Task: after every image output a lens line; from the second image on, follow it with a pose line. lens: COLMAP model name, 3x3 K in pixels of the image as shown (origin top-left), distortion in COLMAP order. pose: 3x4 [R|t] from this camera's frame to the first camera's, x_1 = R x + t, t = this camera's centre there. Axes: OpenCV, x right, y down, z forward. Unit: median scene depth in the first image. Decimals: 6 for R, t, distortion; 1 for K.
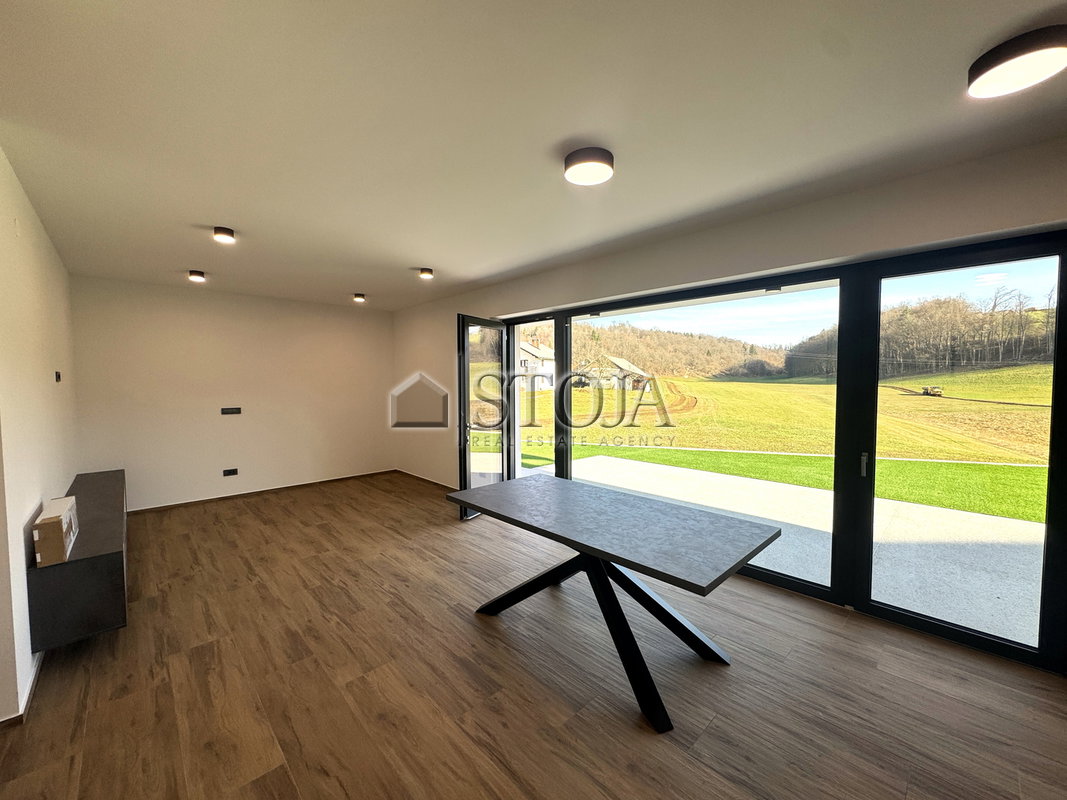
lens RADIAL K [[425.5, 0, 533.6], [0, 425.5, 398.6], [0, 0, 1]] dist [-0.002745, -0.000005]
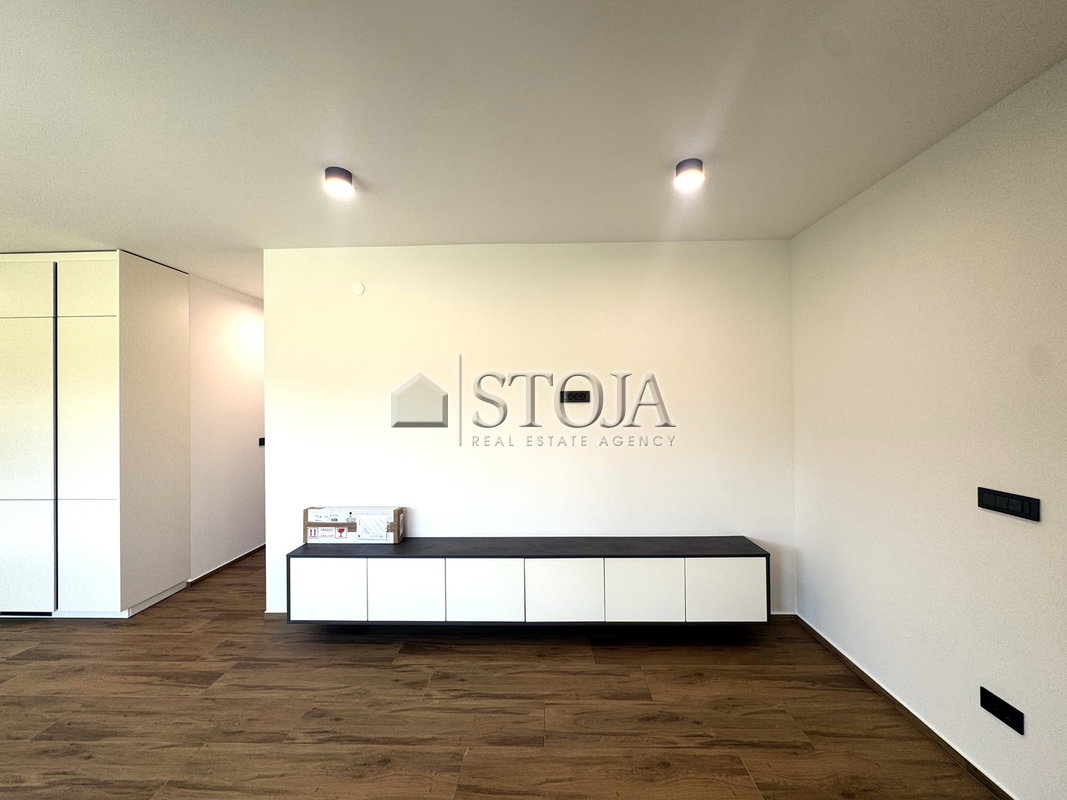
lens RADIAL K [[425.5, 0, 533.6], [0, 425.5, 398.6], [0, 0, 1]] dist [-0.002745, -0.000005]
pose [[-0.709947, 0.005443, -0.704234, -0.469823], [-0.018514, 0.999480, 0.026389, -0.074407], [0.704012, 0.031773, -0.709477, 1.660015]]
